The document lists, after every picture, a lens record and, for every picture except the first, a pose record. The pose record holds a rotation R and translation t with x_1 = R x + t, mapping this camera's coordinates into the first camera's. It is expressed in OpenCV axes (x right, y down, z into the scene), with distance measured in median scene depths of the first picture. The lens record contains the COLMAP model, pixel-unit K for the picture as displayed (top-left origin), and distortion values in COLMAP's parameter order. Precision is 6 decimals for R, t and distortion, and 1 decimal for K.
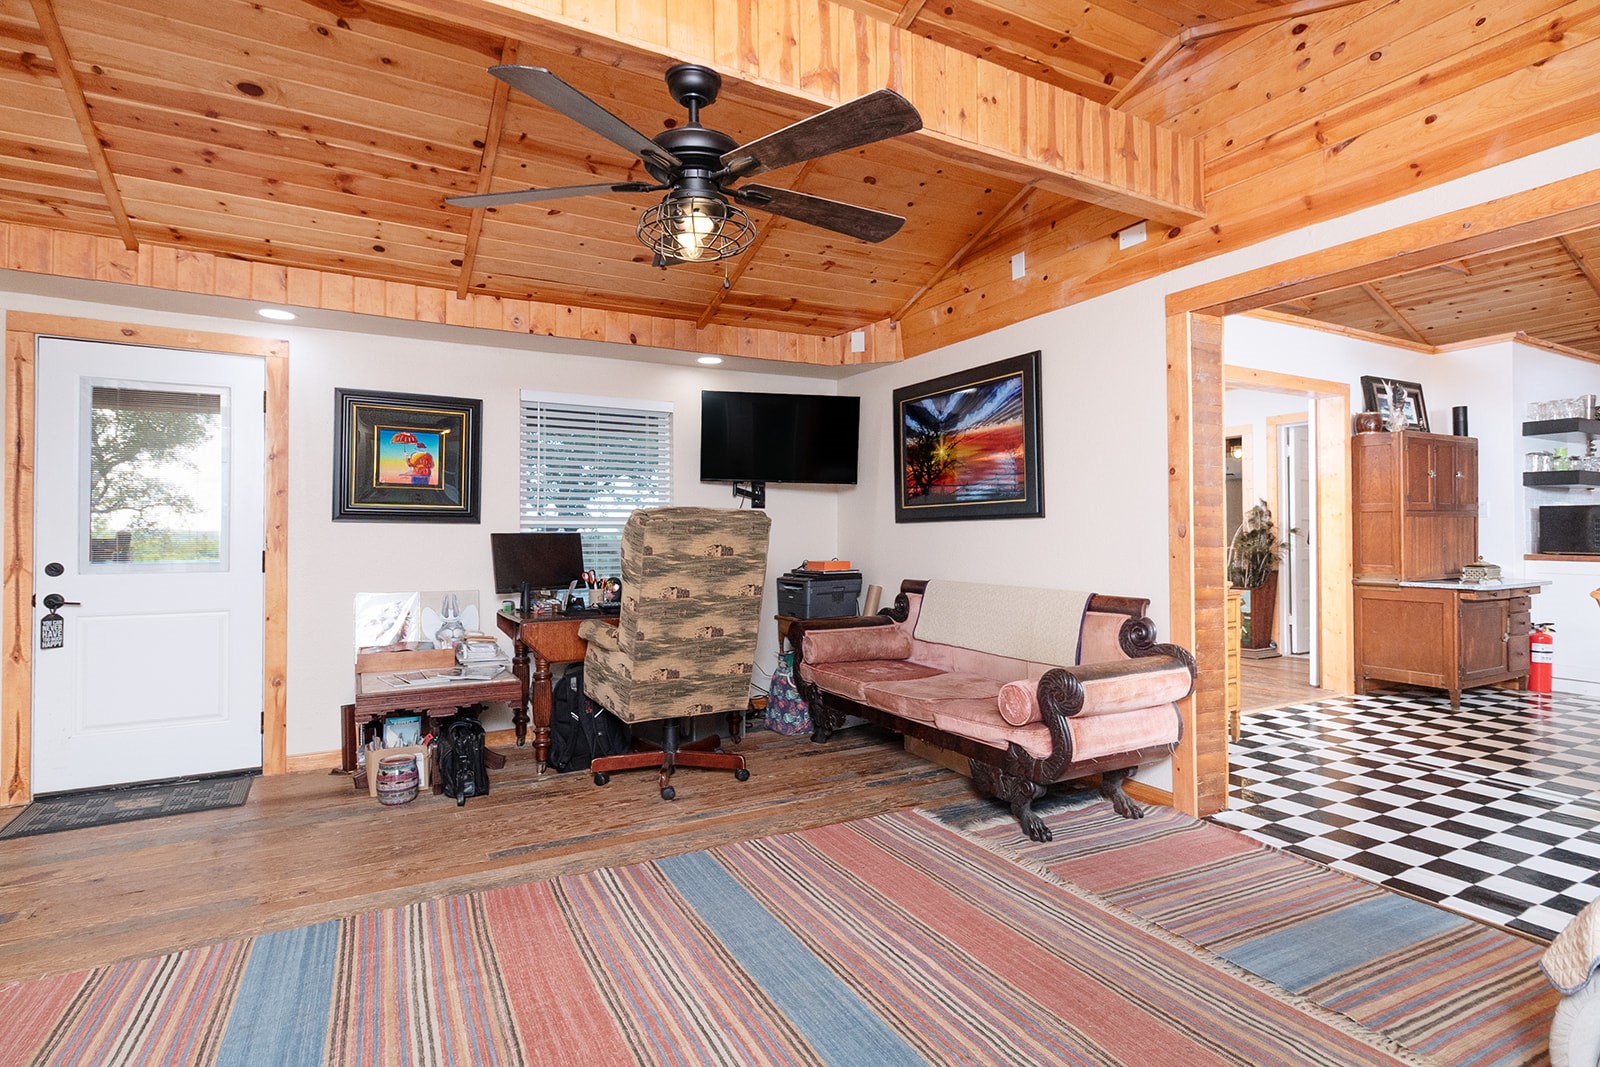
lens RADIAL K [[797.5, 0, 793.5], [0, 797.5, 529.3], [0, 0, 1]] dist [-0.000220, -0.000094]
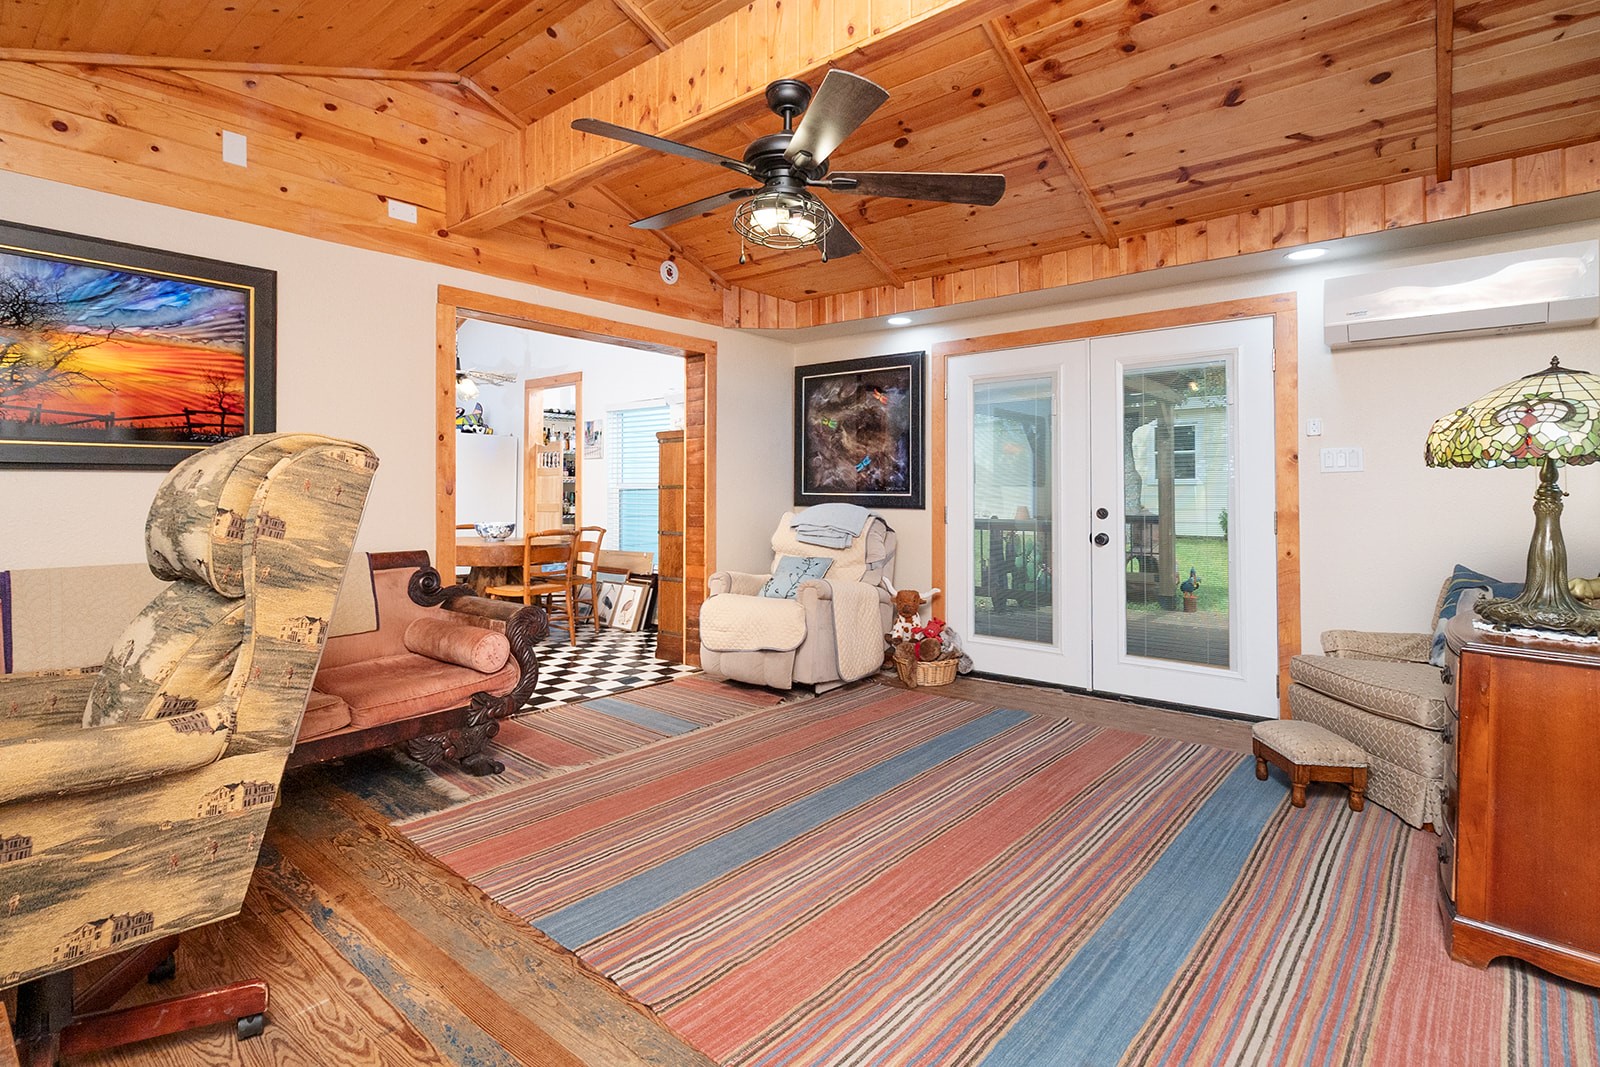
lens RADIAL K [[797.5, 0, 821.7], [0, 797.5, 486.5], [0, 0, 1]] dist [-0.000220, -0.000094]
pose [[-0.399983, 0.011495, 0.916450, -0.849186], [-0.003620, 0.999894, -0.014122, 0.013000], [-0.916515, -0.008966, -0.399899, 1.005525]]
